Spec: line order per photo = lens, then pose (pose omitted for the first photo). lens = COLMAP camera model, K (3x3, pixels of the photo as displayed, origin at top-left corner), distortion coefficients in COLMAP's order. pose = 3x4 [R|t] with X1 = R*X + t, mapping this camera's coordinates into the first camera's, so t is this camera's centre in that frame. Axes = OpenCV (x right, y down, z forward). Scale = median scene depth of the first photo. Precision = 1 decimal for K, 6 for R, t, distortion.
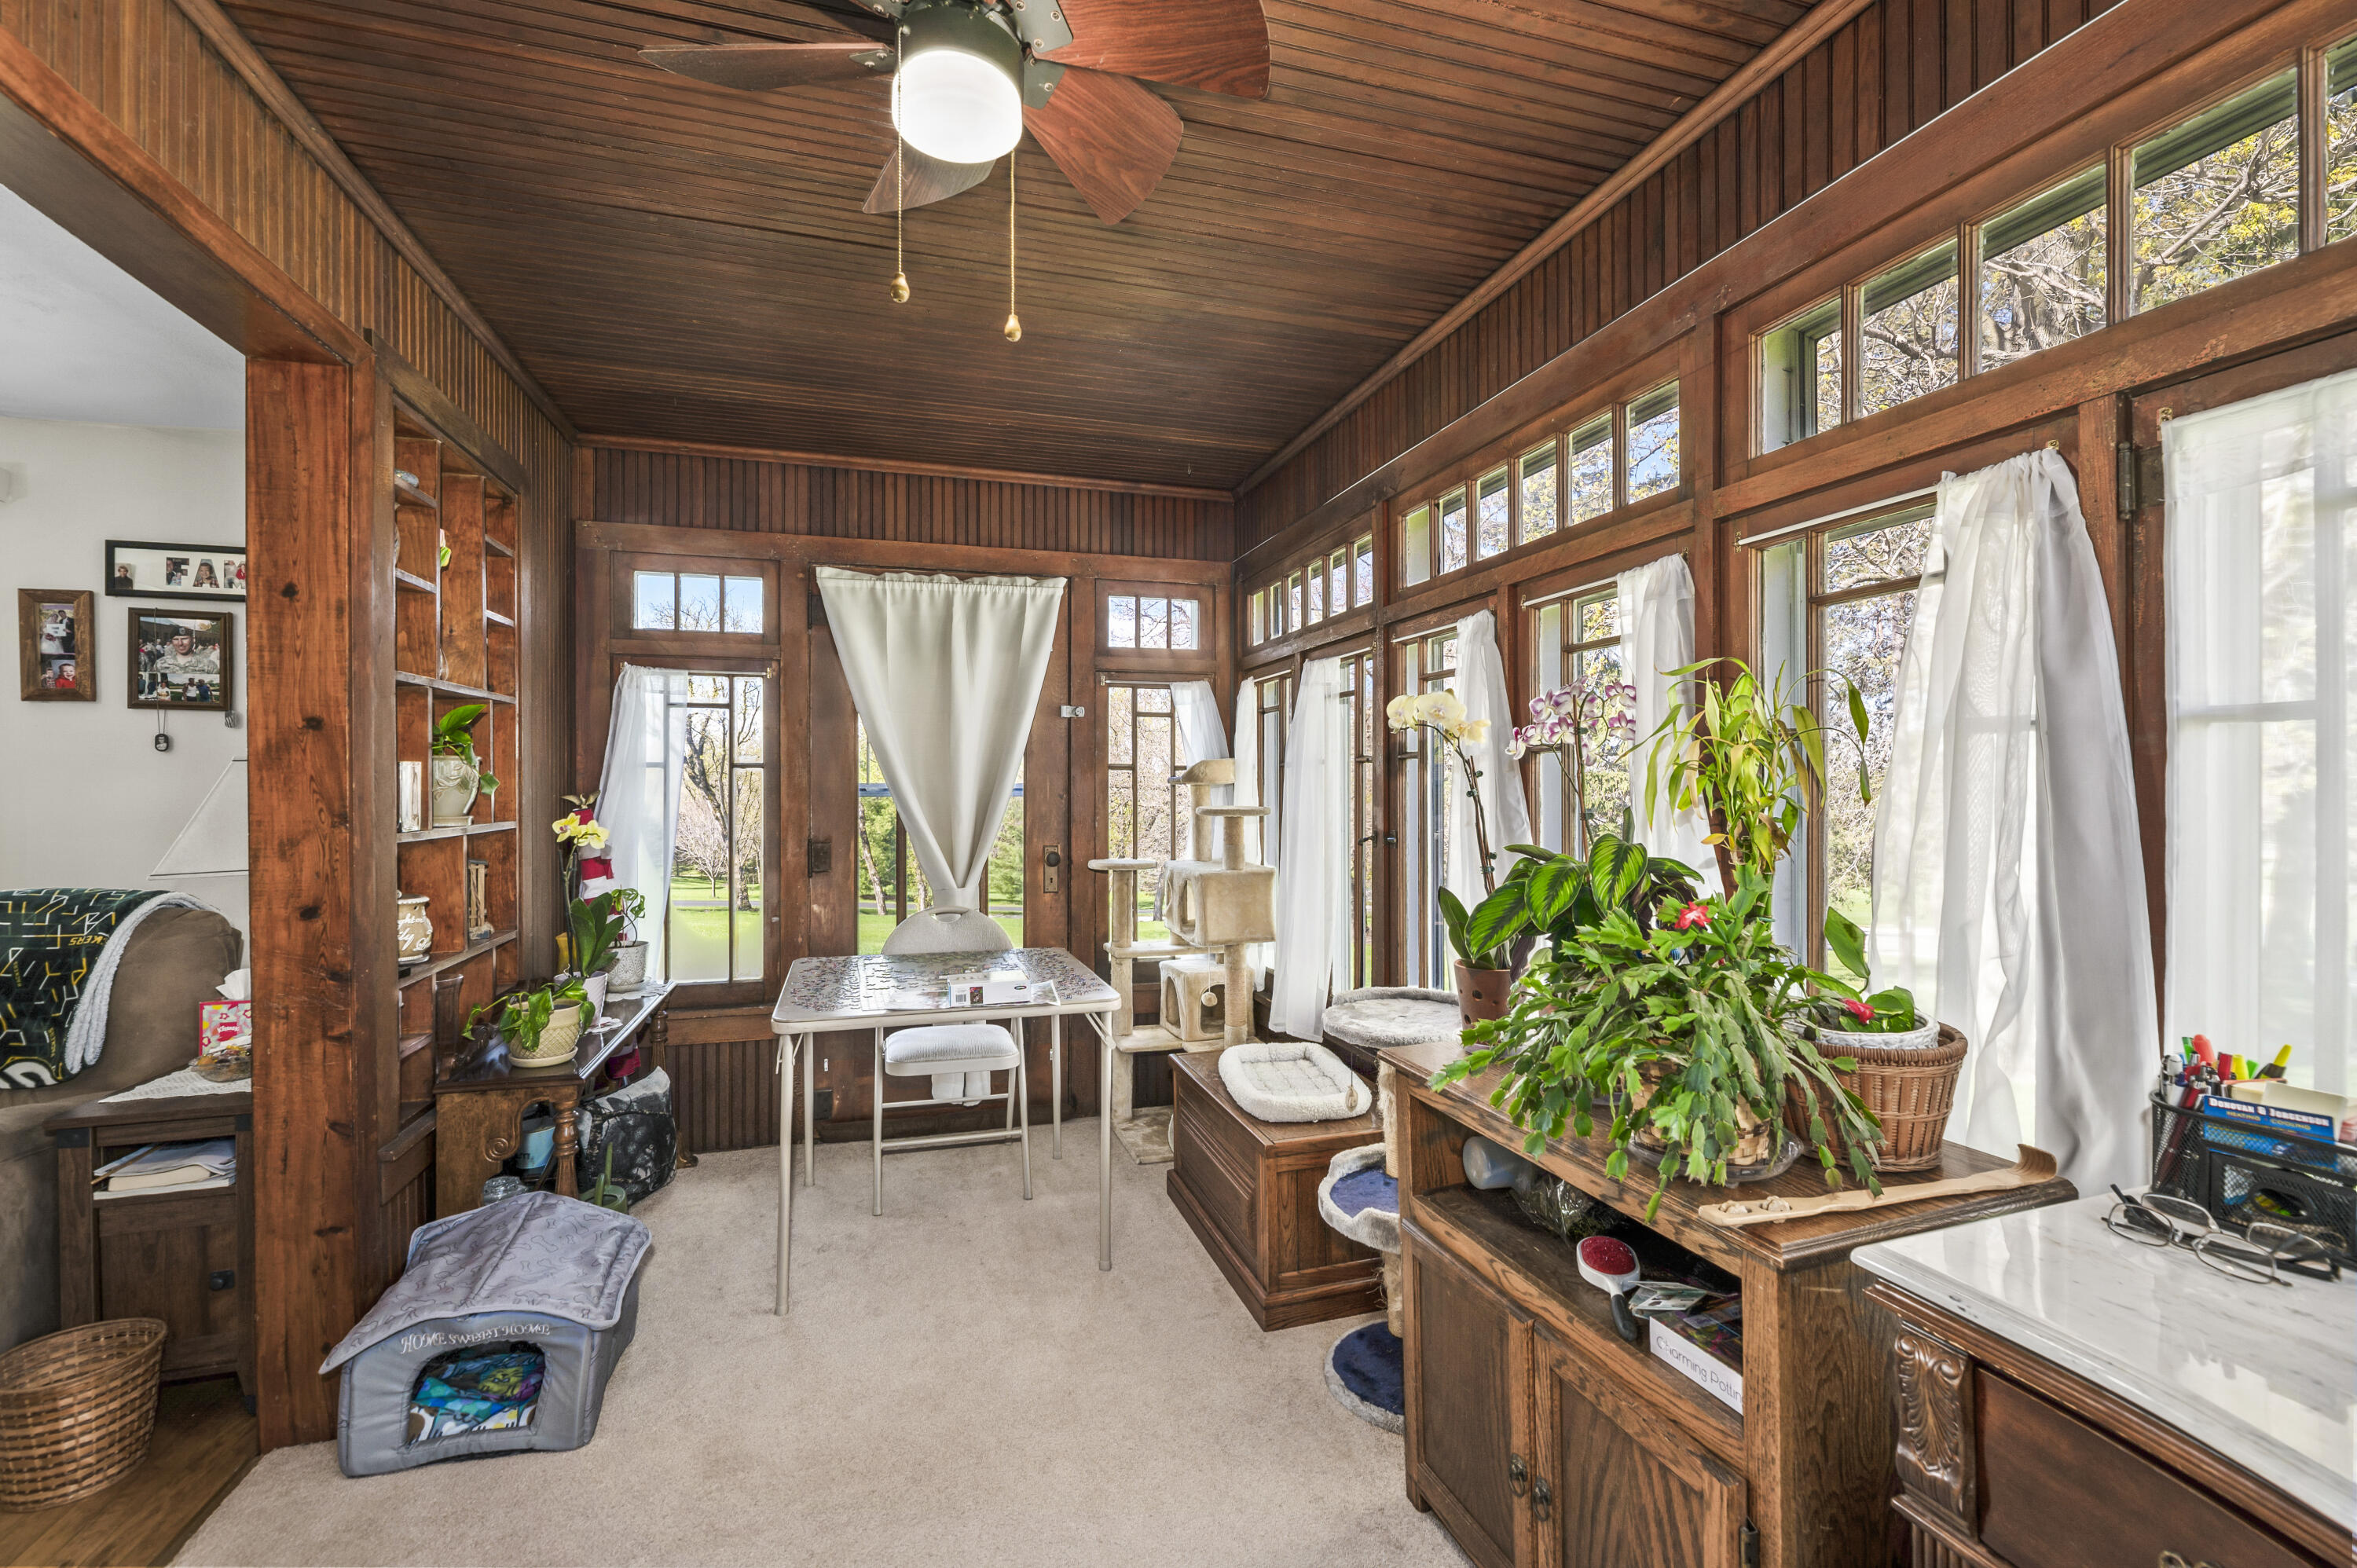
lens RADIAL K [[1008.7, 0, 1182.4], [0, 1008.7, 791.8], [0, 0, 1]] dist [0.000338, -0.000026]
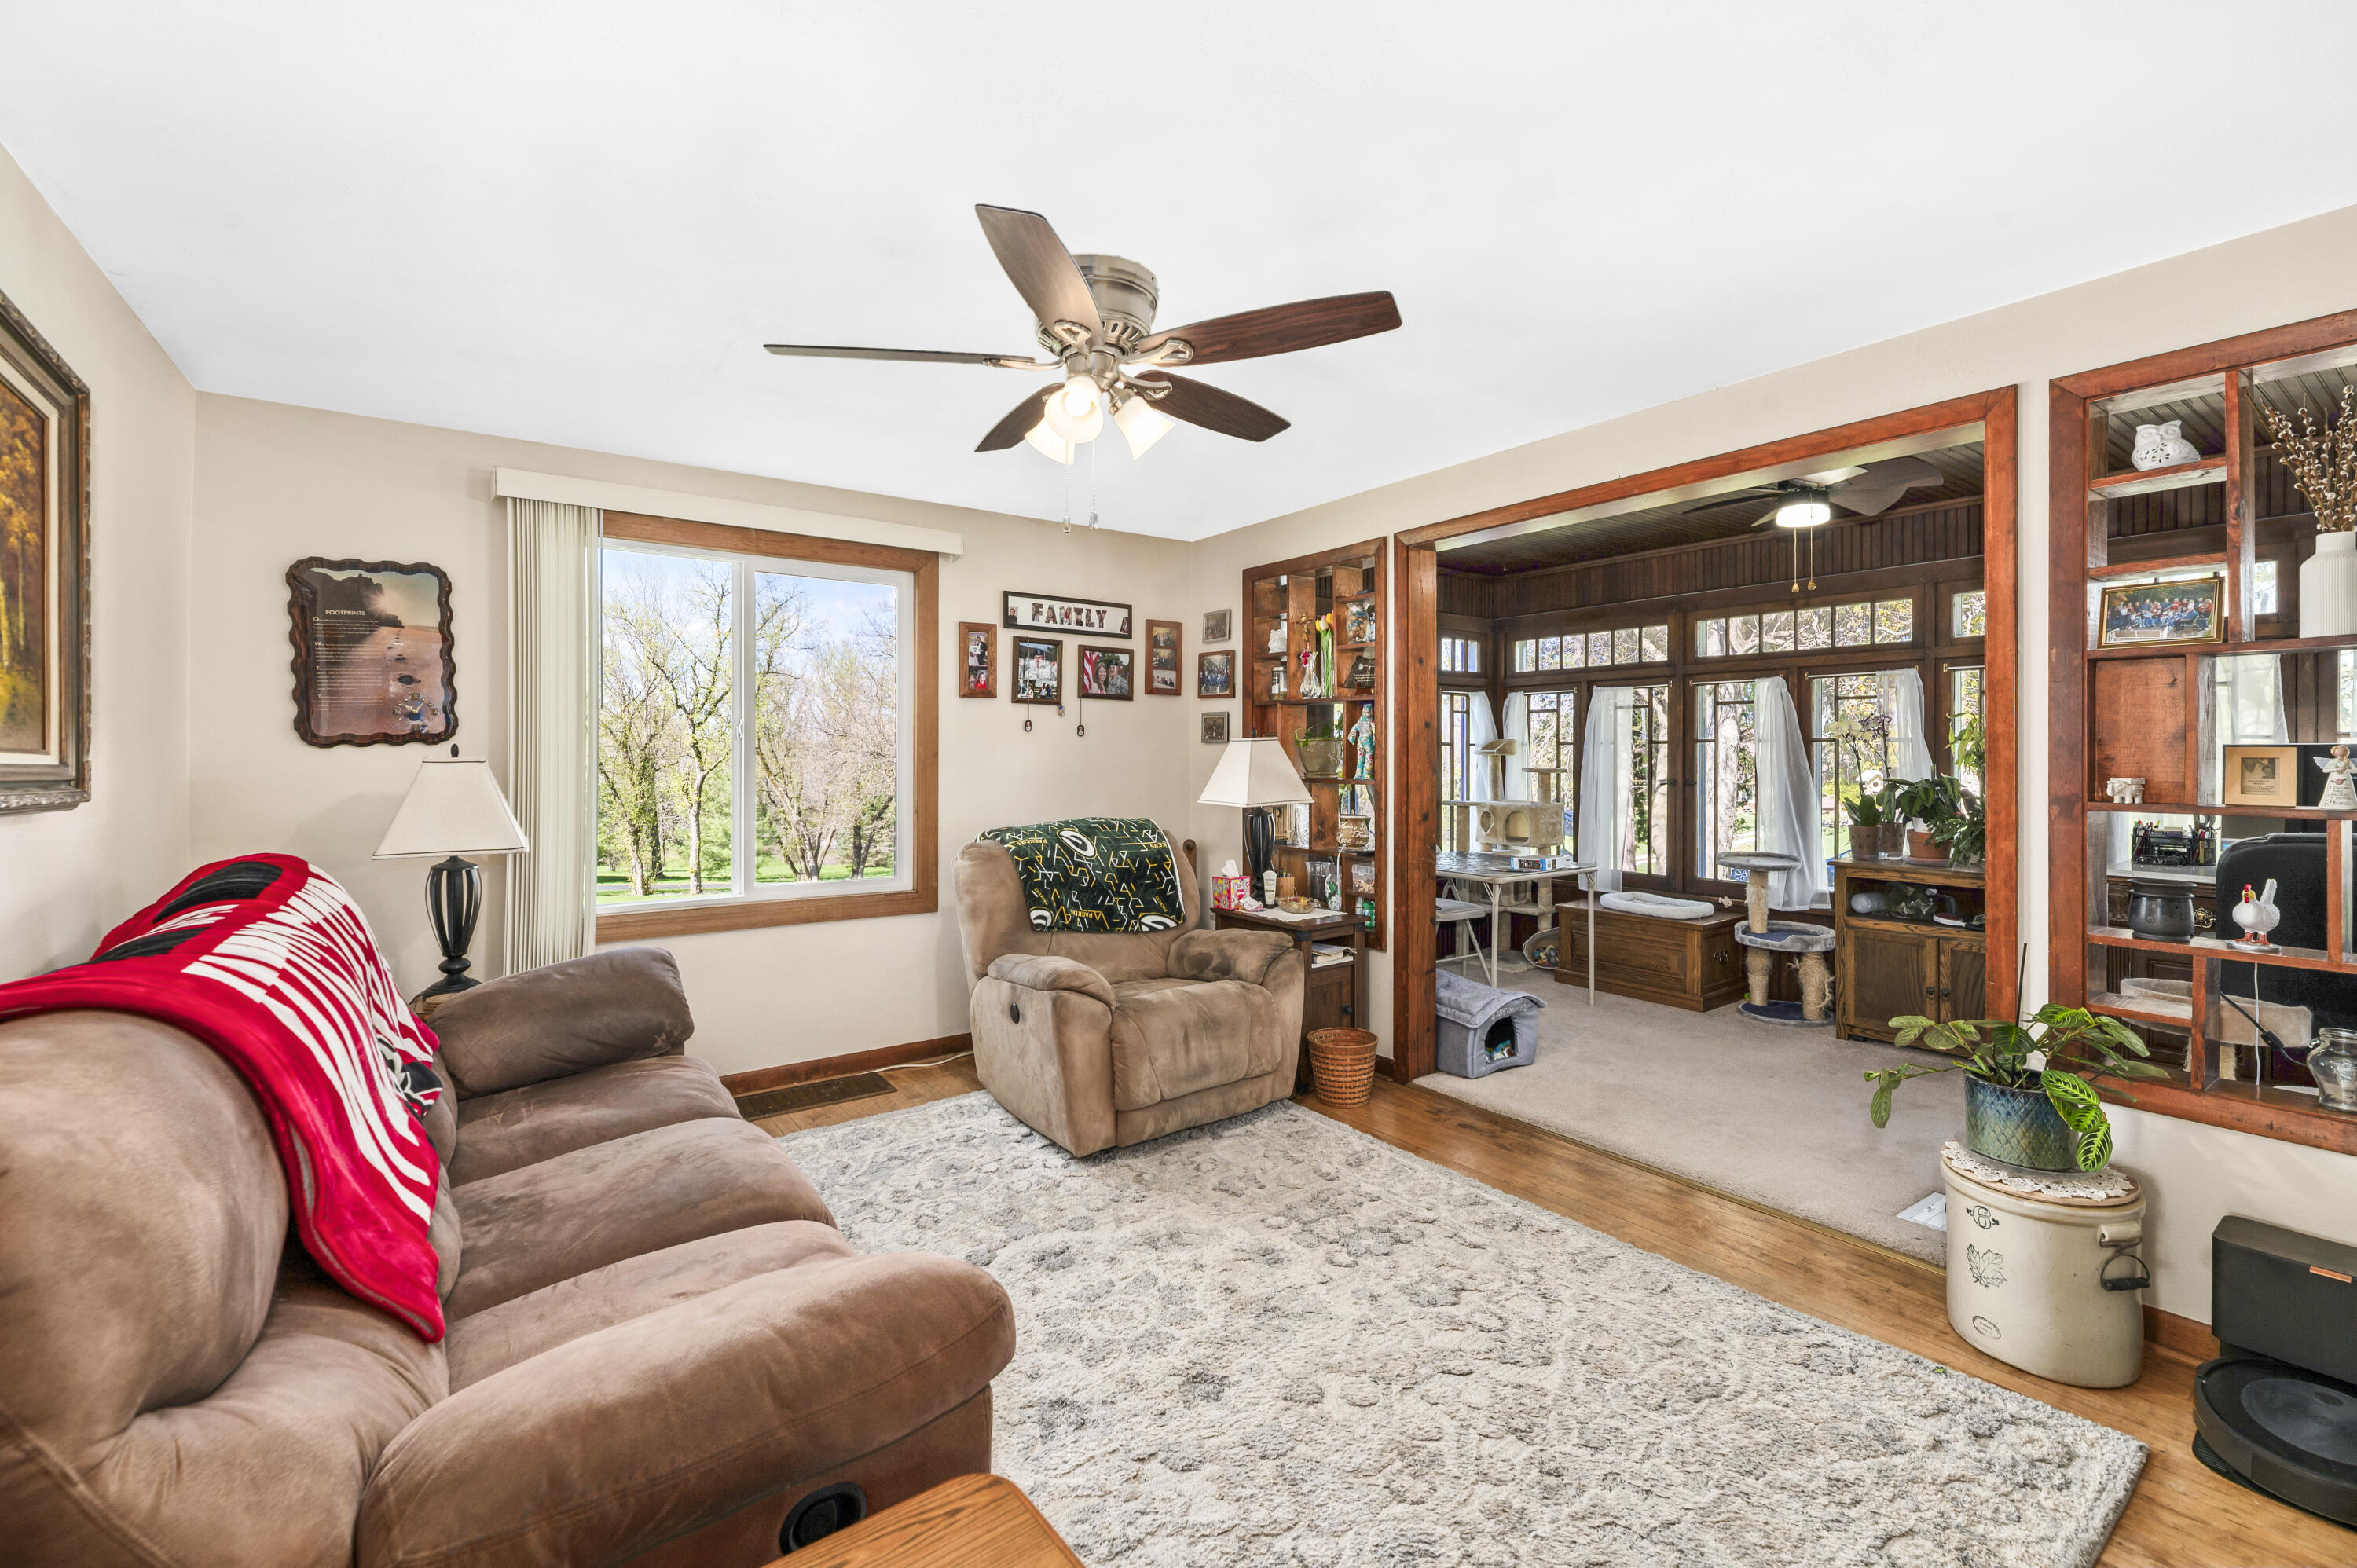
lens RADIAL K [[1008.7, 0, 1177.1], [0, 1008.7, 762.1], [0, 0, 1]] dist [0.000338, -0.000026]
pose [[0.943125, 0.000690, 0.332438, -1.306226], [-0.001978, 0.999992, 0.003536, -0.000209], [-0.332433, -0.003992, 0.943118, -0.496248]]
